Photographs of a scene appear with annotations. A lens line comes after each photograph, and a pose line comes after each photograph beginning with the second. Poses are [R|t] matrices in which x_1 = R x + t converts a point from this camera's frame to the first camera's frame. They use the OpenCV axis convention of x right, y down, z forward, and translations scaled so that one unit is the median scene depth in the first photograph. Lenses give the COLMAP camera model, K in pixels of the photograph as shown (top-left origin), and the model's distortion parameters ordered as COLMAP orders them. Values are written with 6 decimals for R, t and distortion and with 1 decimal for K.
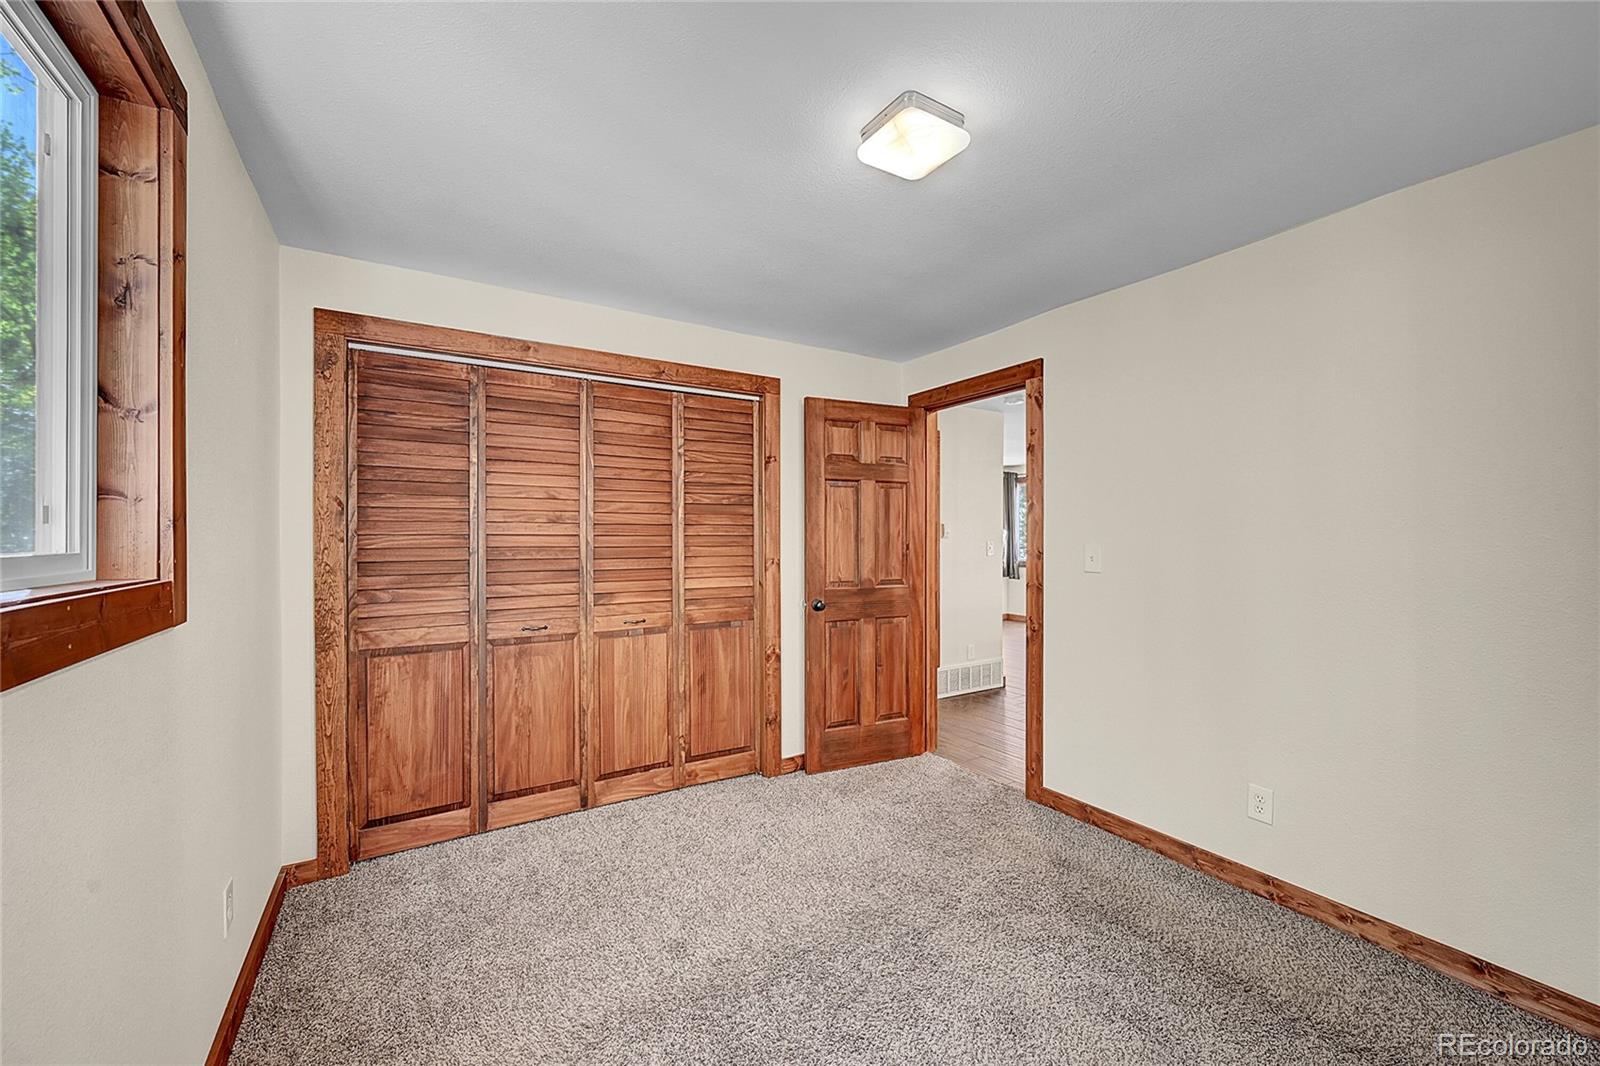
lens RADIAL K [[634.3, 0, 805.9], [0, 634.3, 538.2], [0, 0, 1]] dist [-0.001870, -0.000502]
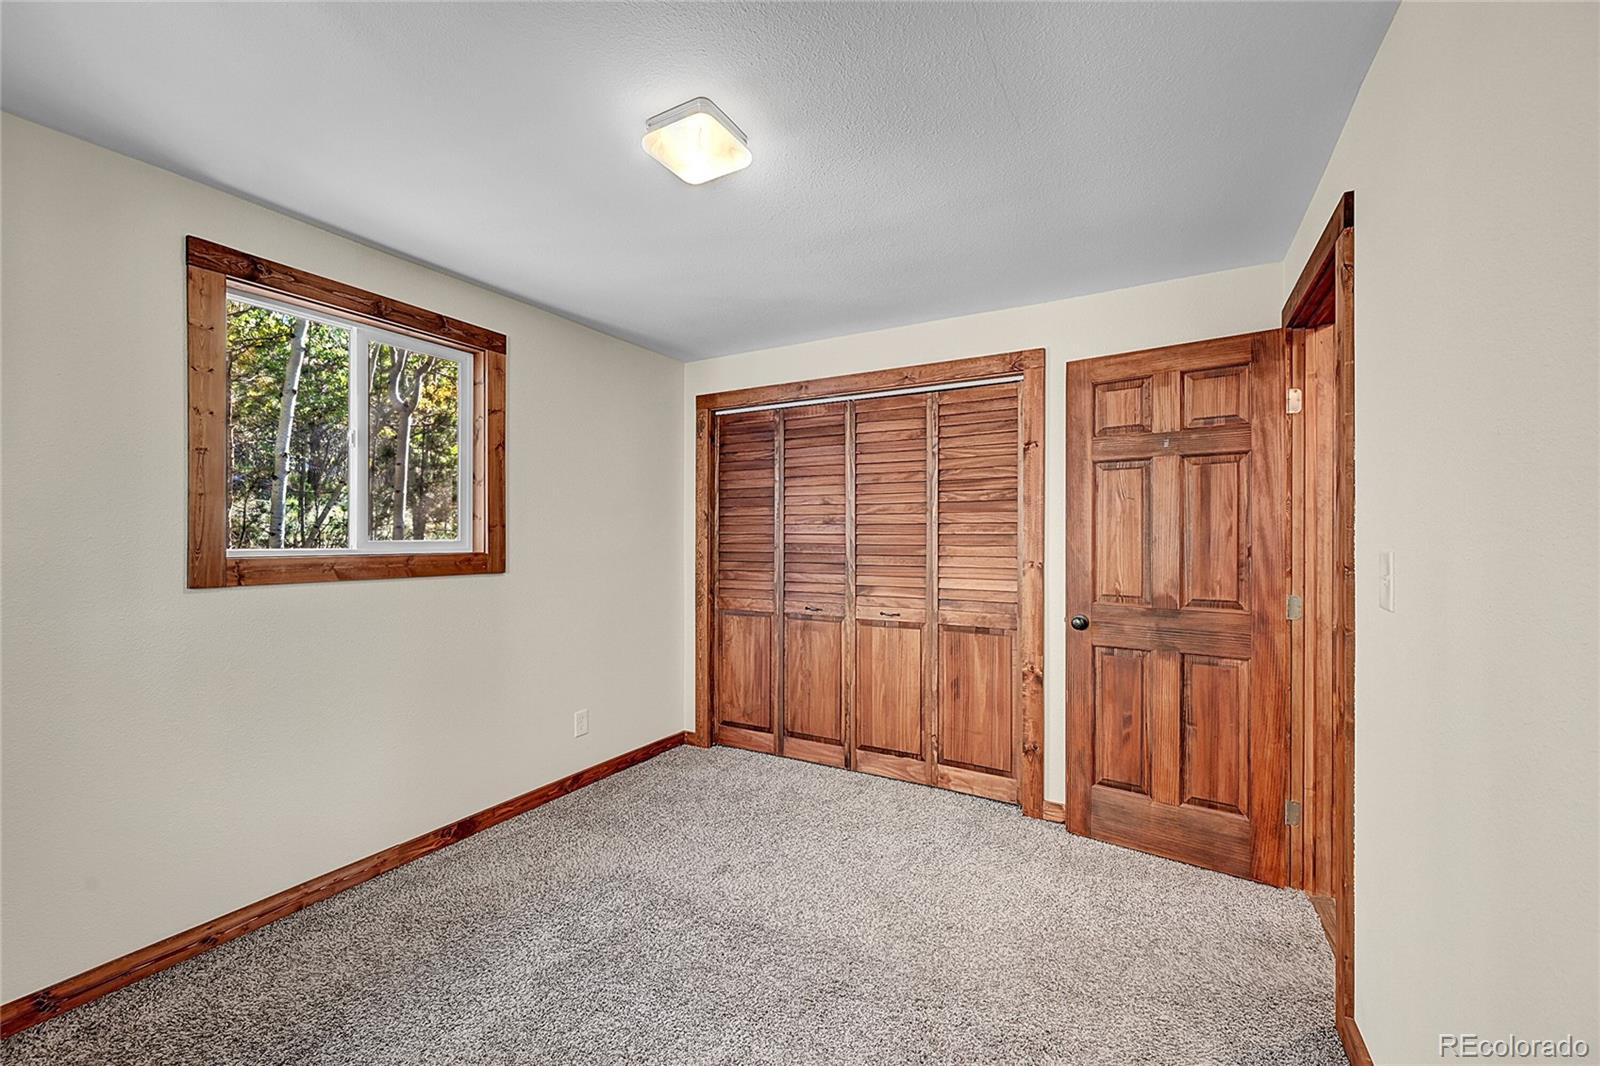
lens RADIAL K [[634.3, 0, 798.0], [0, 634.3, 536.0], [0, 0, 1]] dist [-0.001870, -0.000502]
pose [[0.470569, -0.000123, -0.882363, 0.616619], [-0.004213, 0.999988, -0.002386, 0.001714], [0.882353, 0.004840, 0.470563, 0.356767]]
